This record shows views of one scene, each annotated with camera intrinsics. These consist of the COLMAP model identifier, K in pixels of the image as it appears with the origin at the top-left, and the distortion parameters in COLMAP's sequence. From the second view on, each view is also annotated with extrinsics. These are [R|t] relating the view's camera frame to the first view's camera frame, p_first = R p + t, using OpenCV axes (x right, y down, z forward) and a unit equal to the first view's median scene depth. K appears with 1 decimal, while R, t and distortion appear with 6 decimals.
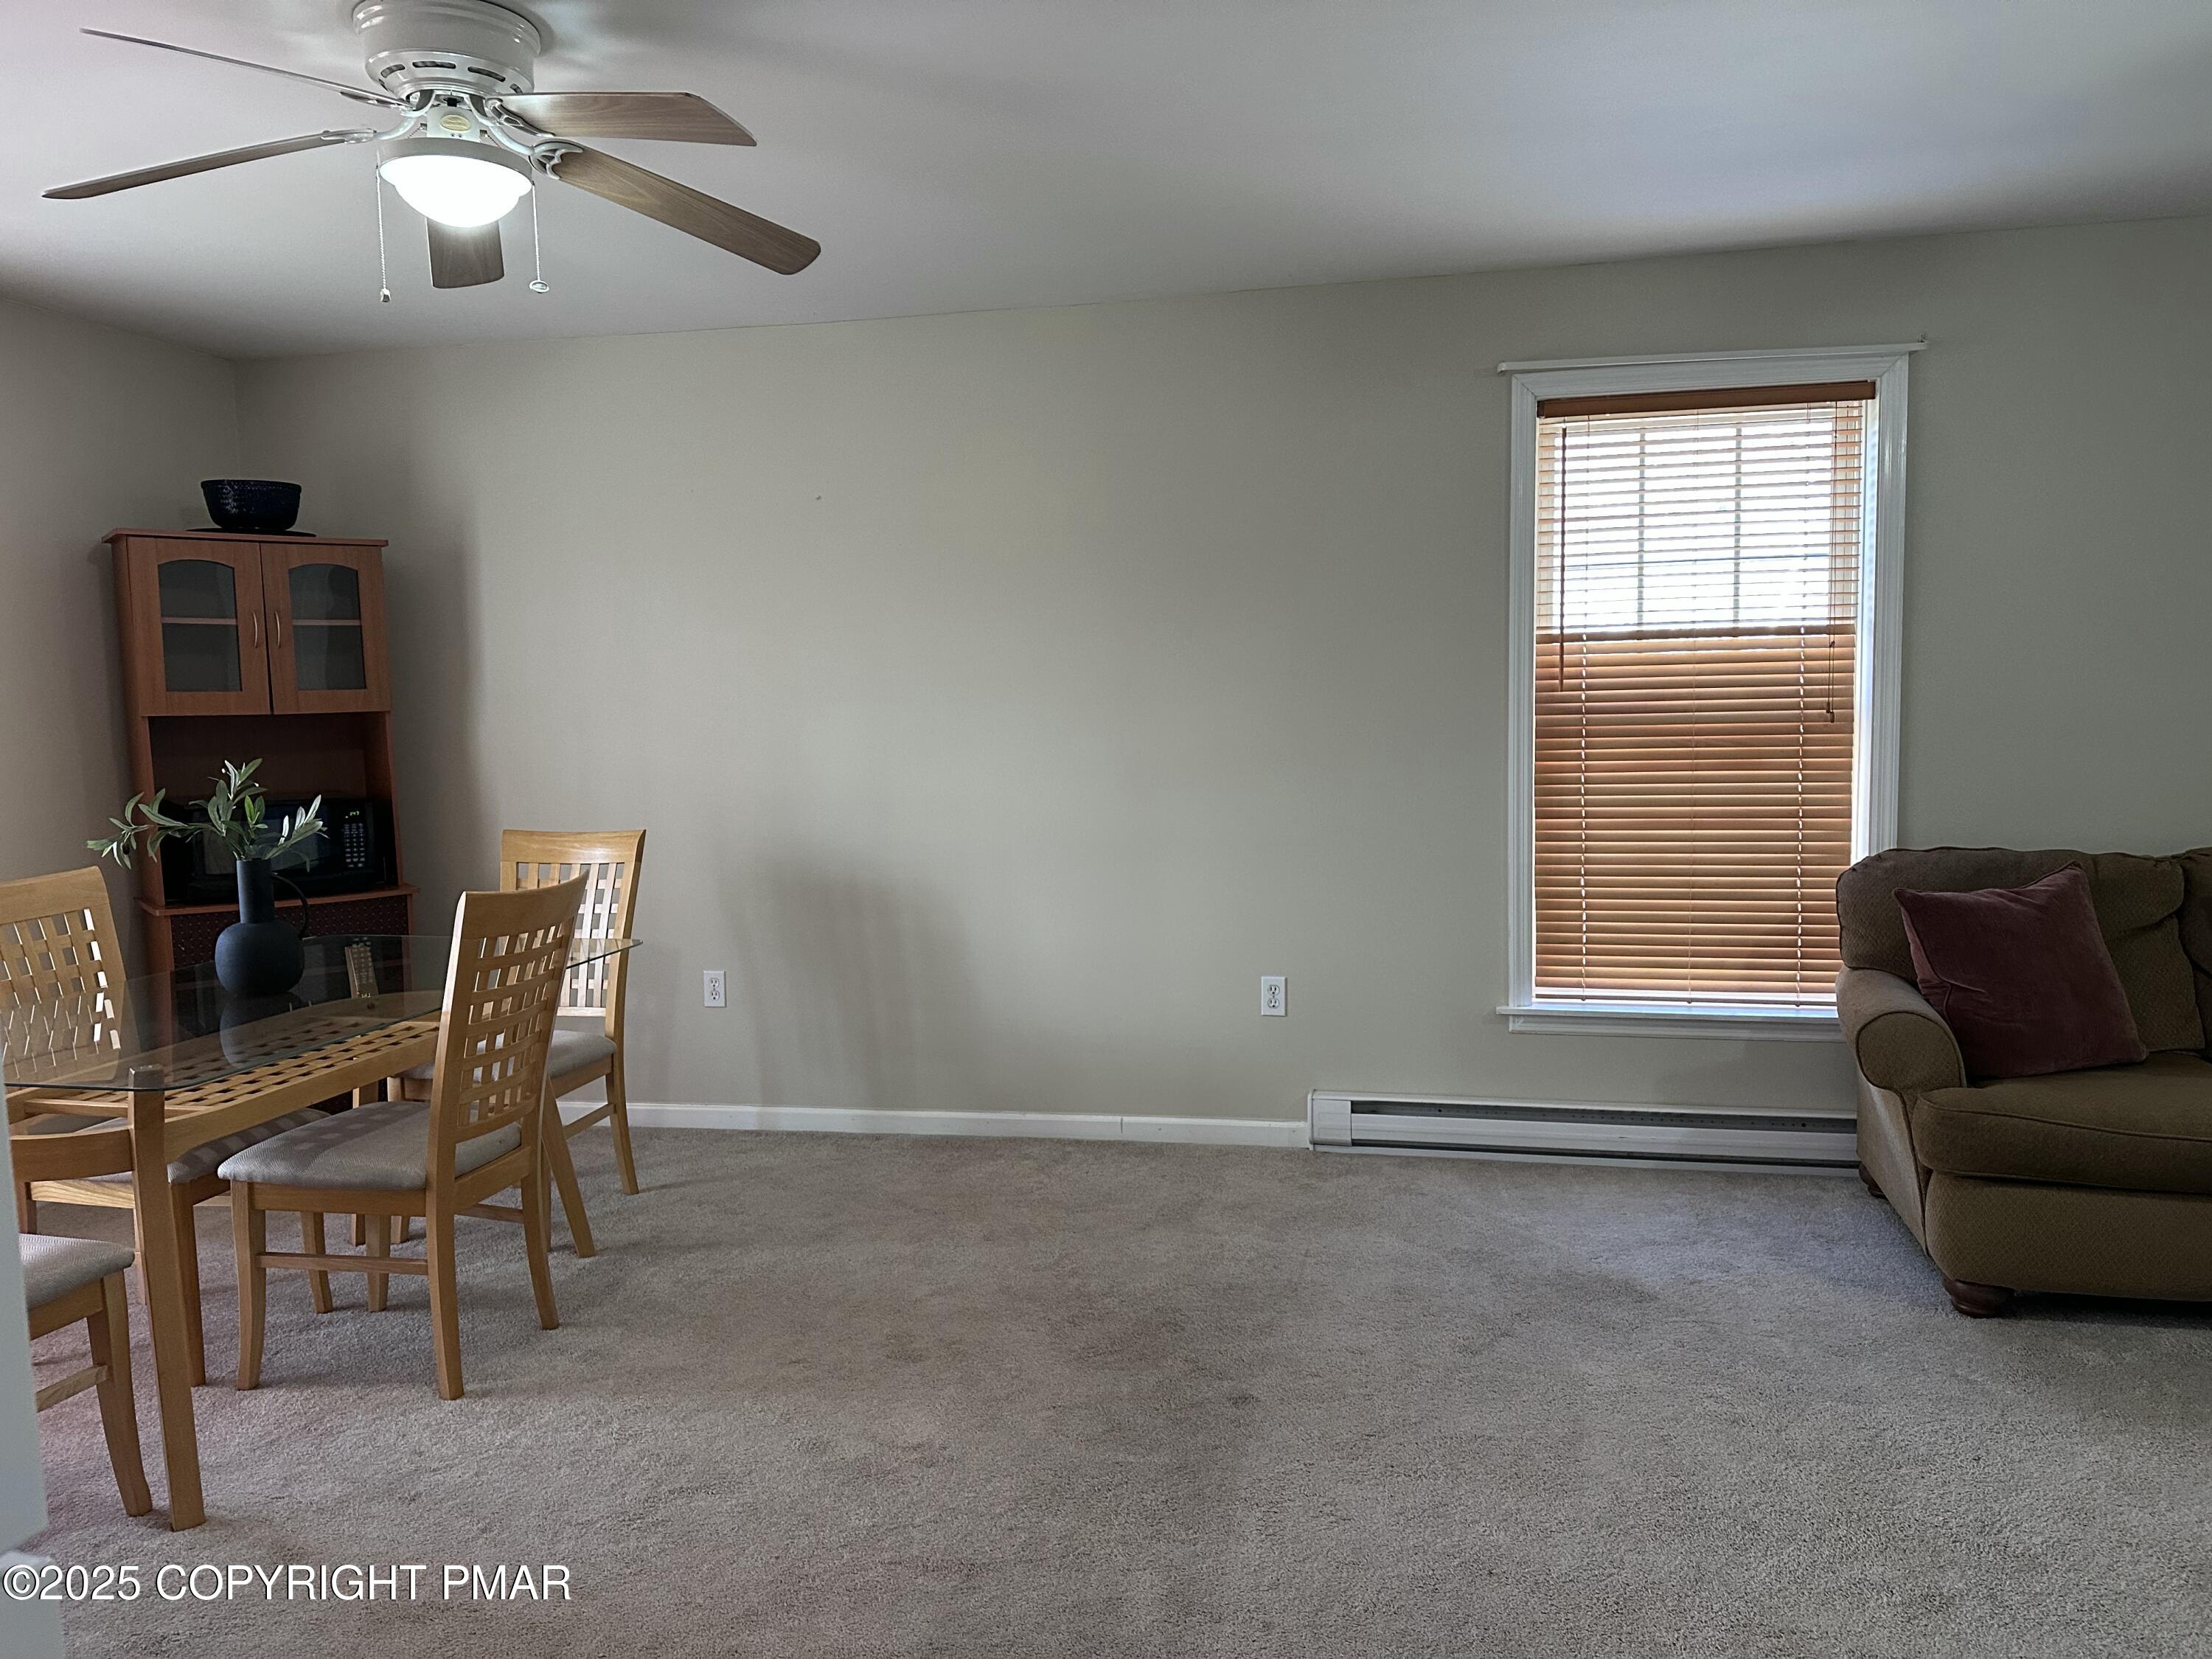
lens RADIAL K [[1509.0, 0, 1094.3], [0, 1509.0, 827.3], [0, 0, 1]] dist [0.060657, -0.068862]
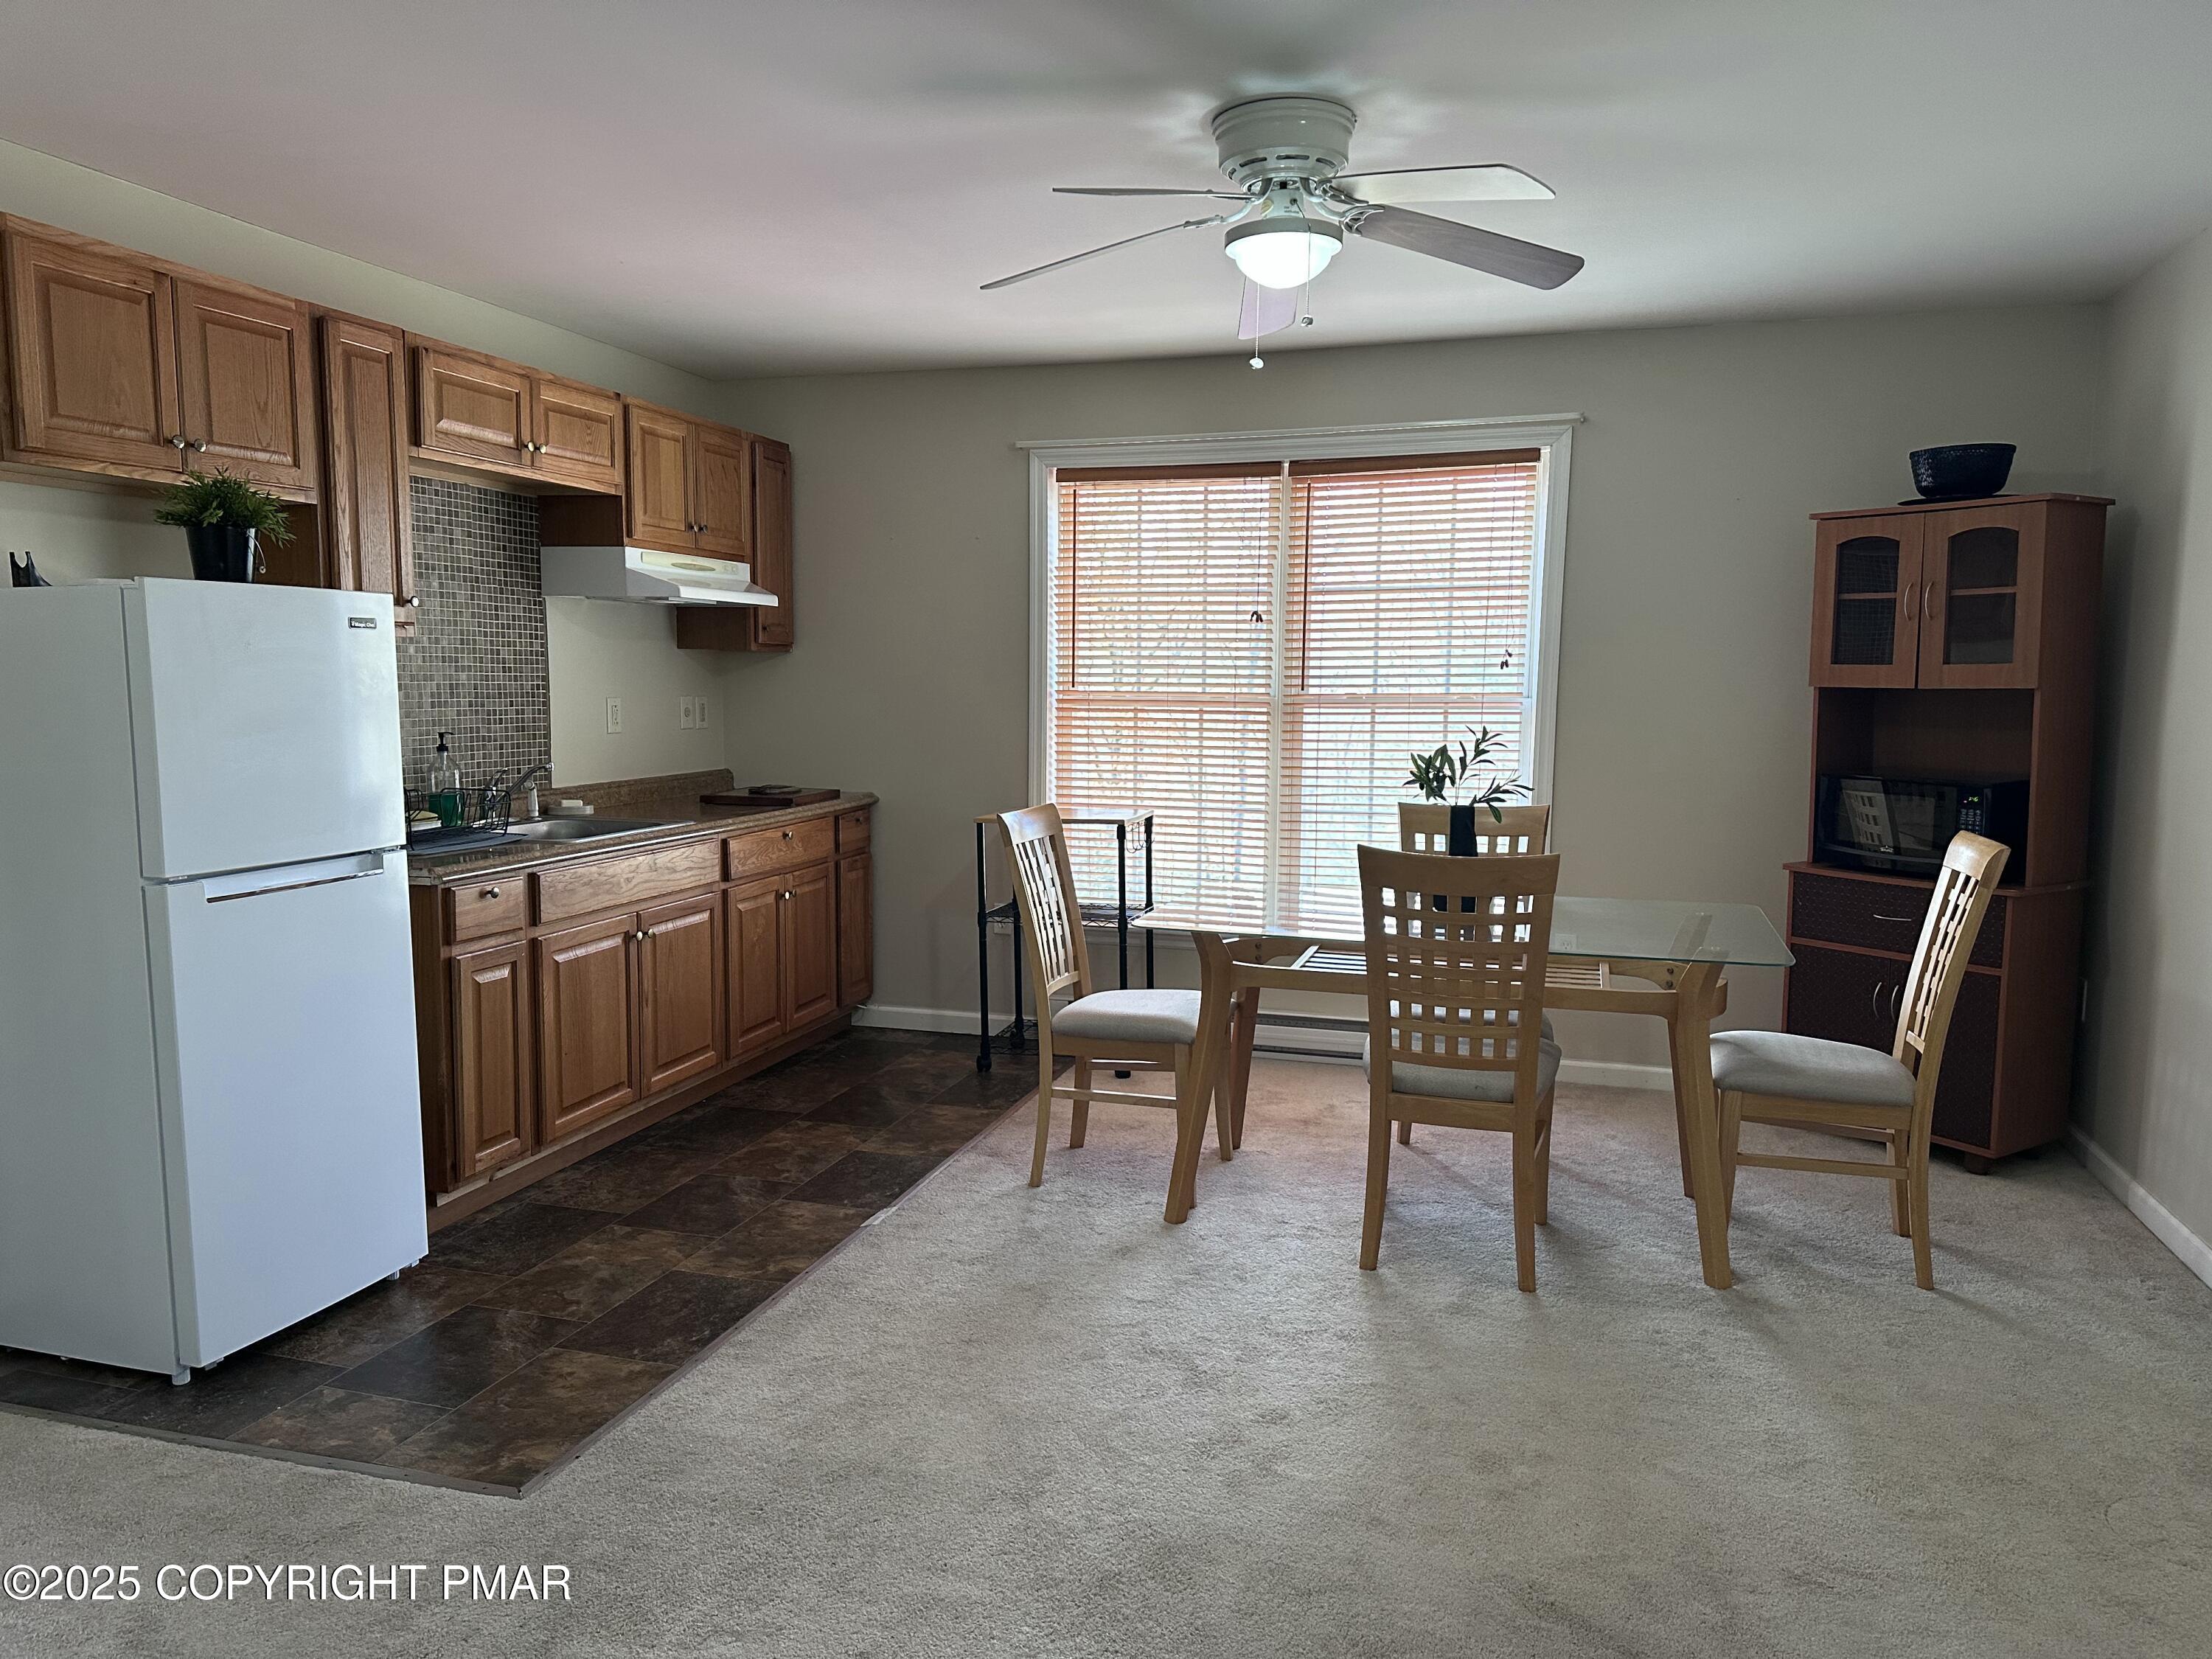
lens RADIAL K [[1509.0, 0, 1094.3], [0, 1509.0, 827.3], [0, 0, 1]] dist [0.060657, -0.068862]
pose [[-0.098796, 0.120252, -0.987815, 0.513474], [-0.075023, 0.988946, 0.127893, -0.074602], [0.992276, 0.086744, -0.088683, 0.594241]]
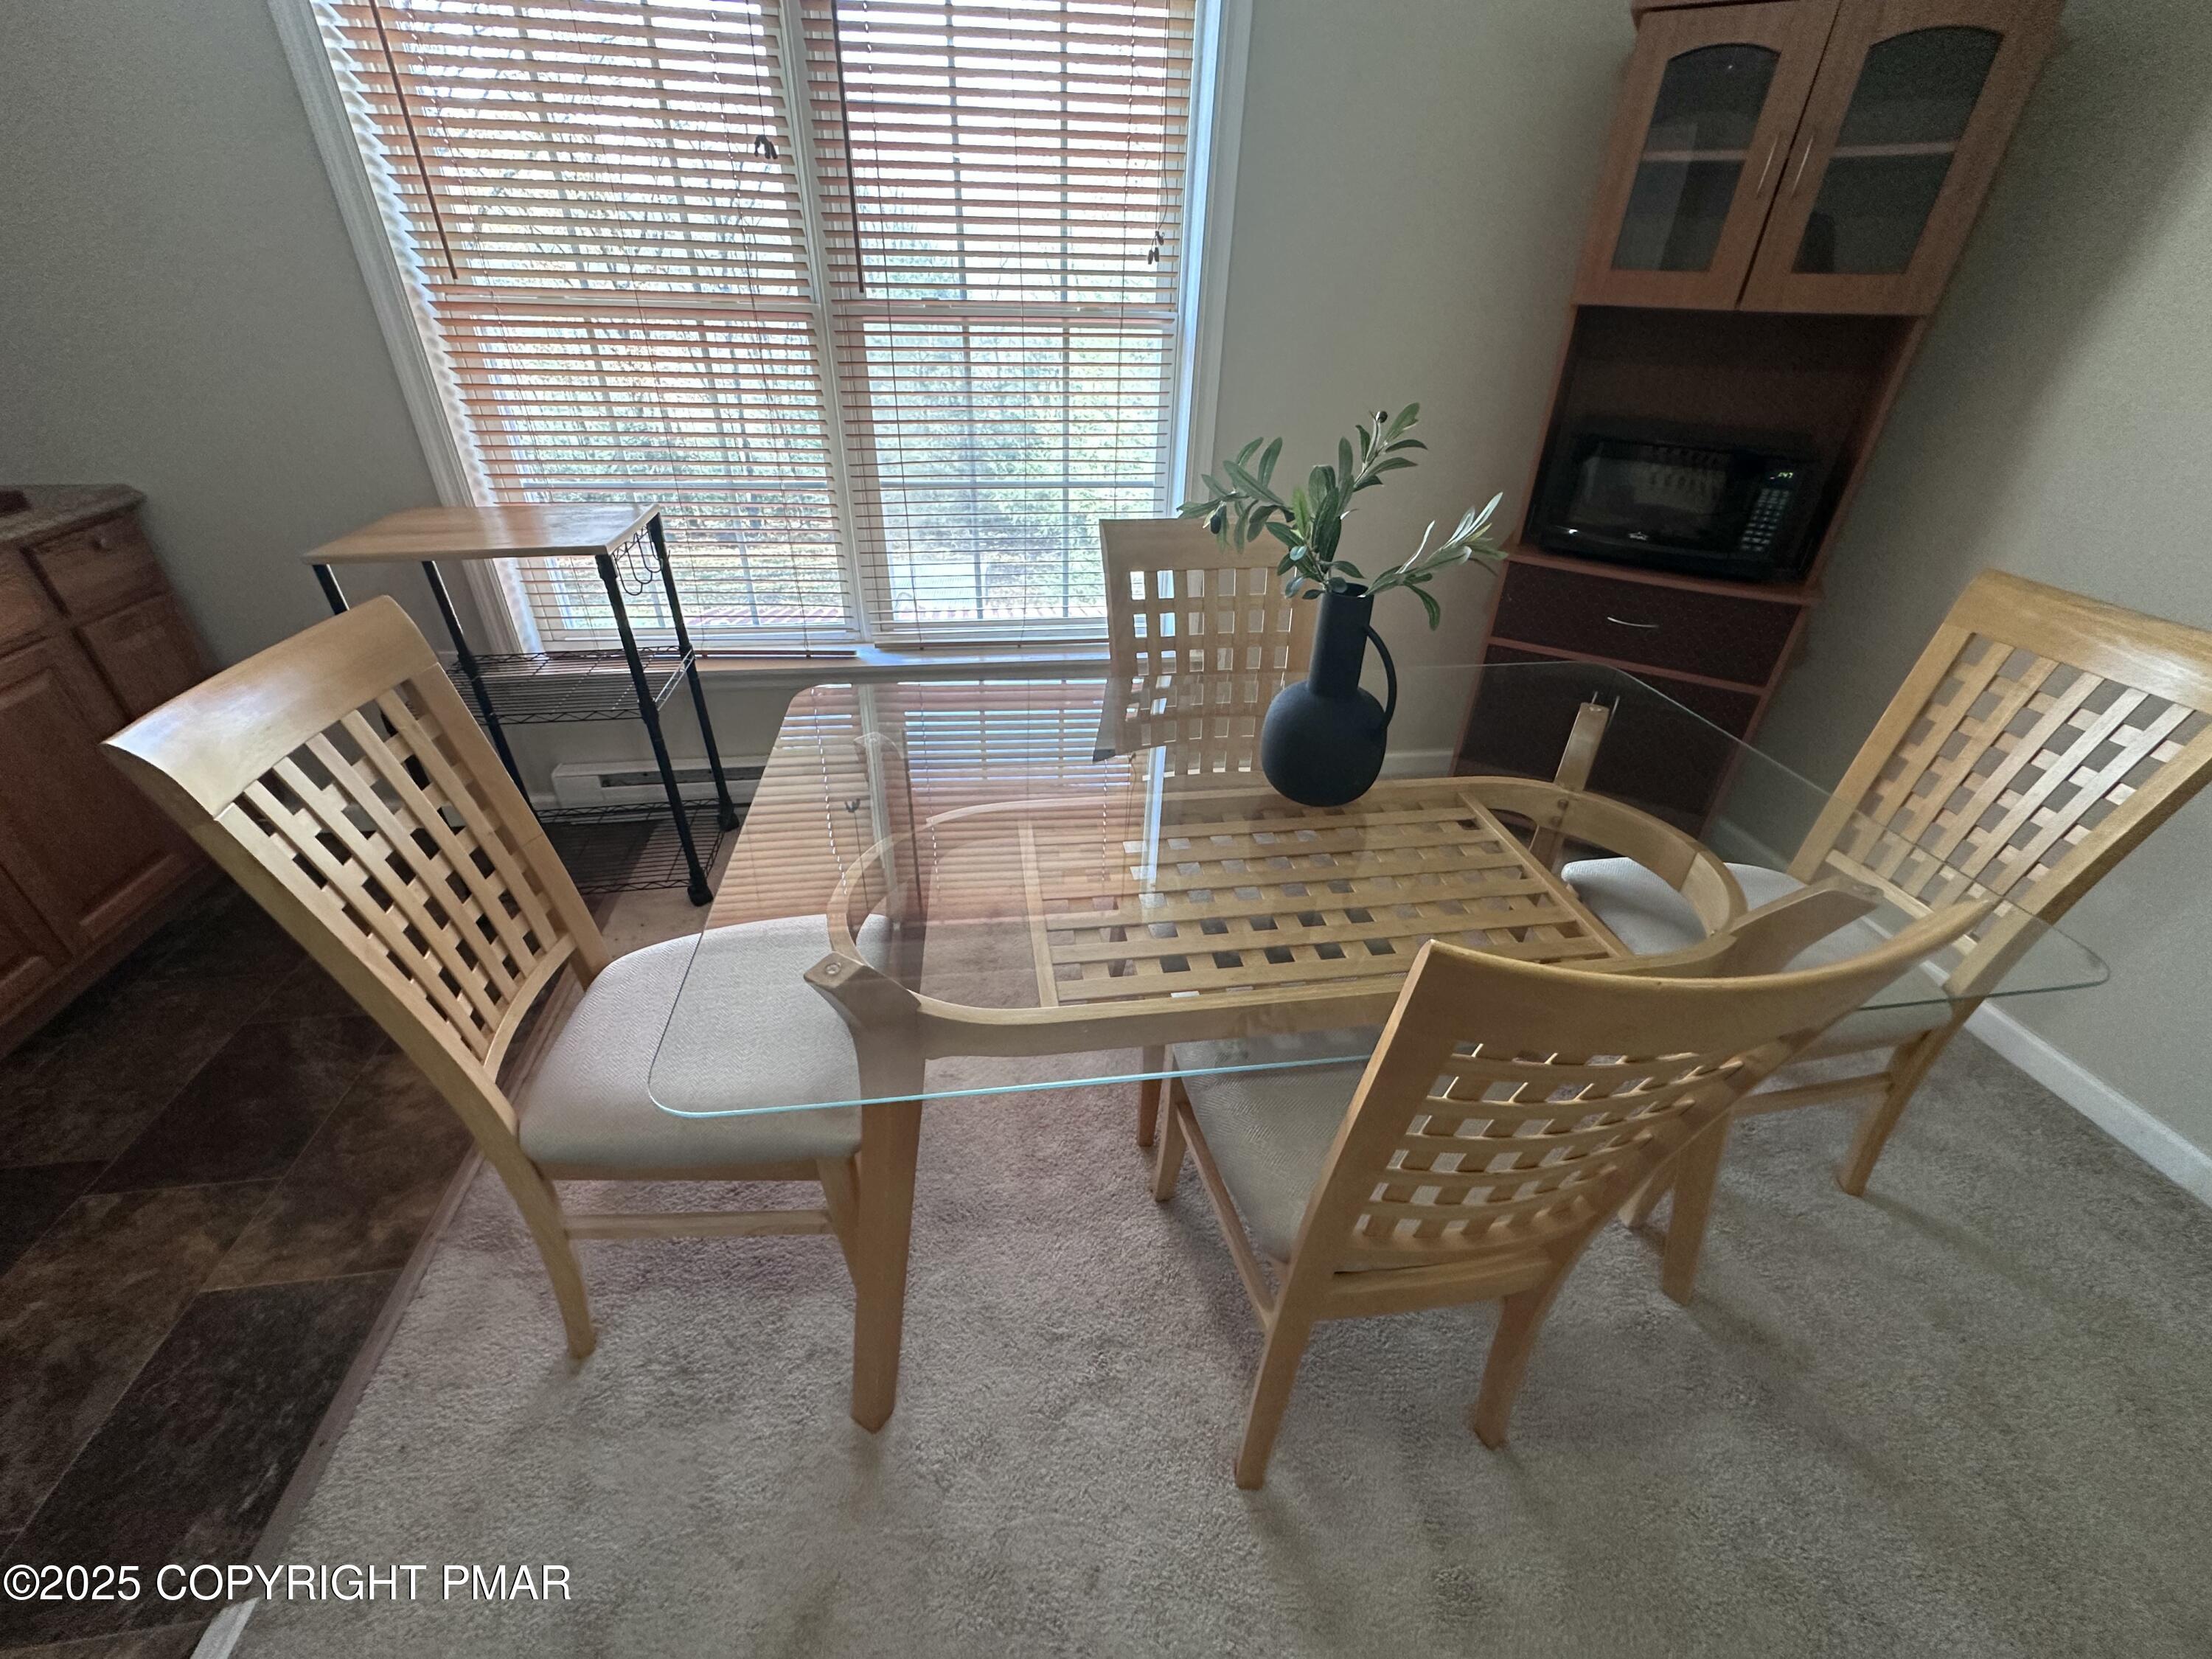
lens RADIAL K [[878.9, 0, 1112.8], [0, 878.9, 832.2], [0, 0, 1]] dist [-0.001080, -0.000043]
pose [[0.349853, 0.521912, -0.777953, -0.196537], [-0.101057, 0.846612, 0.522528, -0.054339], [0.931338, -0.104191, 0.348932, 0.574717]]
